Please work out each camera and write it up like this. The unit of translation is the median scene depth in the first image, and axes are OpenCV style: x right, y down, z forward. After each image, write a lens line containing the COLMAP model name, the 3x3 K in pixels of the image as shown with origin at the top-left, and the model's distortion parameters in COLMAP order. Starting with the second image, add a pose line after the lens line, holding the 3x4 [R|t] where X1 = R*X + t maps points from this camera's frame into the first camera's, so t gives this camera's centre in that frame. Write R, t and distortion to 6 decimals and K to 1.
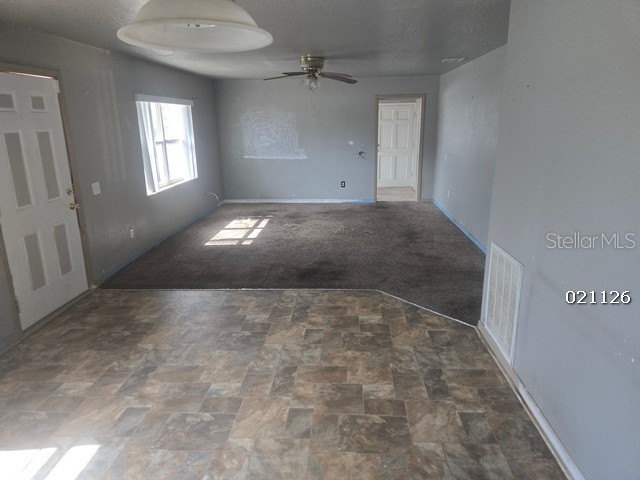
lens RADIAL K [[429.7, 0, 321.7], [0, 429.7, 238.2], [0, 0, 1]] dist [0.034055, -0.025846]
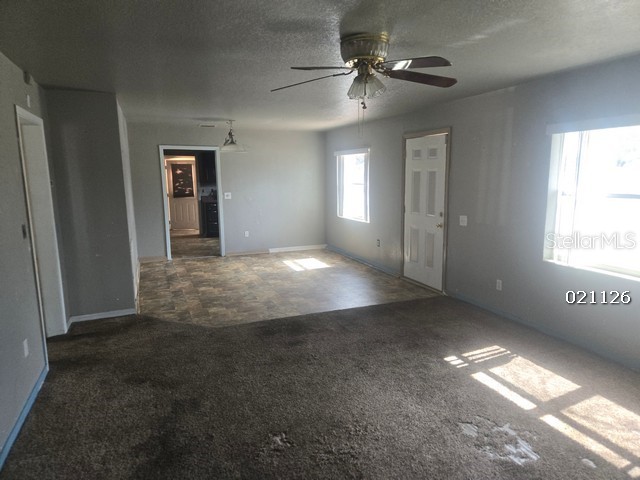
lens RADIAL K [[429.7, 0, 319.9], [0, 429.7, 242.2], [0, 0, 1]] dist [0.034055, -0.025846]
pose [[-0.902425, 0.088093, -0.421745, 0.374672], [-0.096585, 0.912597, 0.397287, -0.578282], [0.419882, 0.399256, -0.815042, 2.159807]]
